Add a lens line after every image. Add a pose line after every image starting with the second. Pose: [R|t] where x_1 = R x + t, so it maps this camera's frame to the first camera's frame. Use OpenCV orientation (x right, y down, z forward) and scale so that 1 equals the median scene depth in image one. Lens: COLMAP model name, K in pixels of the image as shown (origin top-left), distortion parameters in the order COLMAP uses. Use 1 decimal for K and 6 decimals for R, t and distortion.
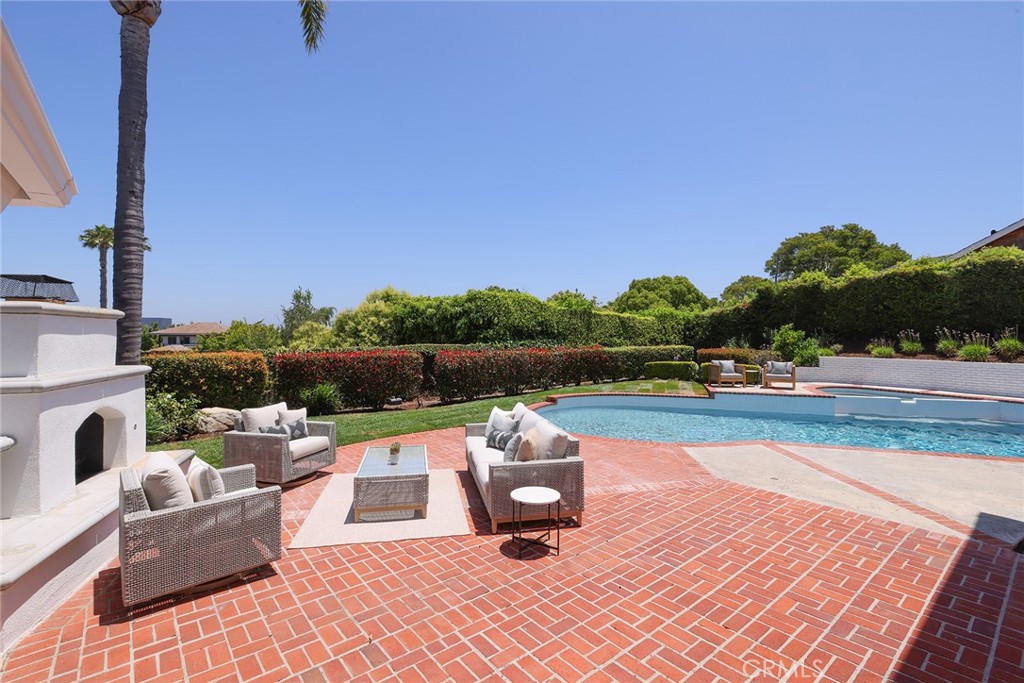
lens RADIAL K [[470.2, 0, 504.5], [0, 470.2, 339.6], [0, 0, 1]] dist [-0.009926, -0.000195]
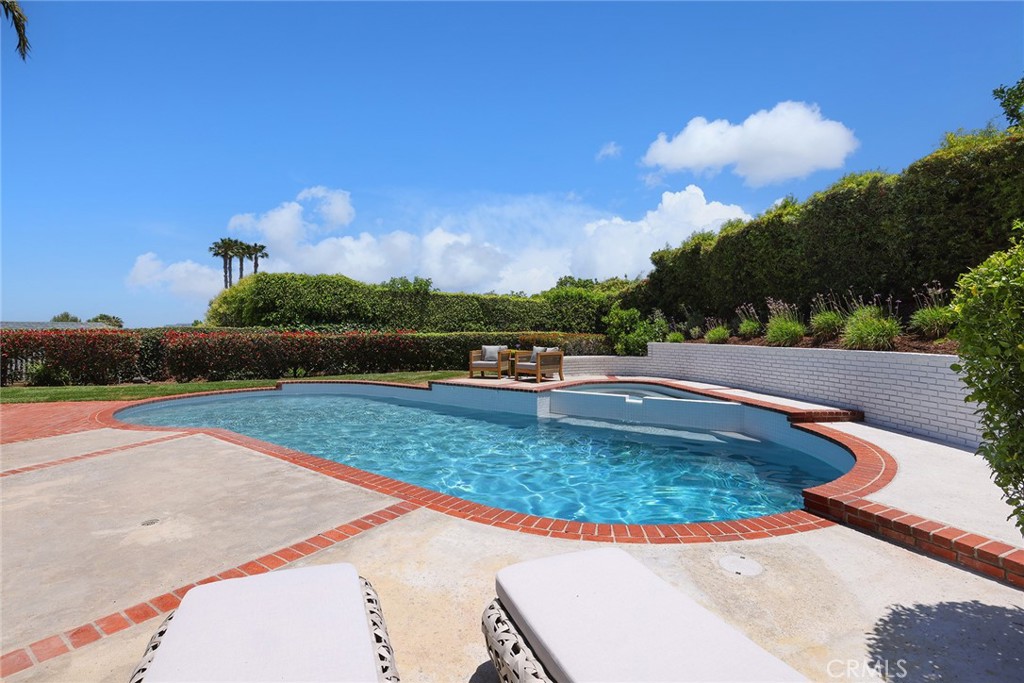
lens RADIAL K [[476.7, 0, 516.1], [0, 476.7, 338.4], [0, 0, 1]] dist [-0.024823, 0.000104]
pose [[0.960797, 0.000354, -0.277253, 0.662432], [0.000830, 0.999991, 0.004151, 0.025985], [0.277252, -0.004218, 0.960788, 0.196164]]
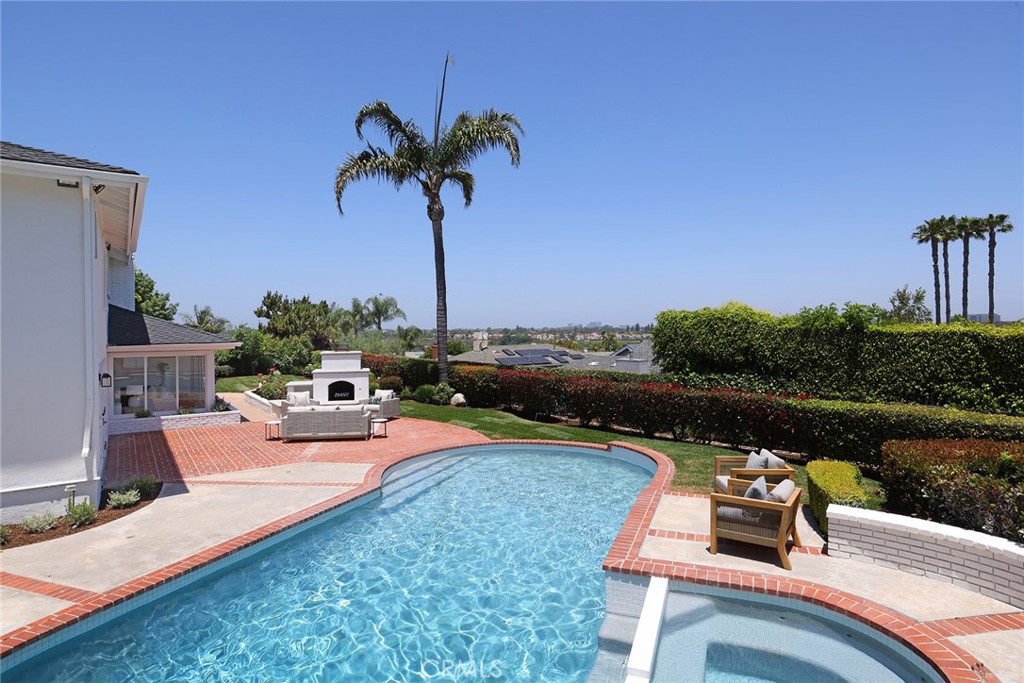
lens RADIAL K [[540.5, 0, 508.4], [0, 540.5, 337.2], [0, 0, 1]] dist [0.000054, 0.002101]
pose [[-0.042764, 0.009343, -0.999042, 0.886301], [0.001833, 0.999955, 0.009273, -0.062670], [0.999084, -0.001435, -0.042779, 0.703263]]
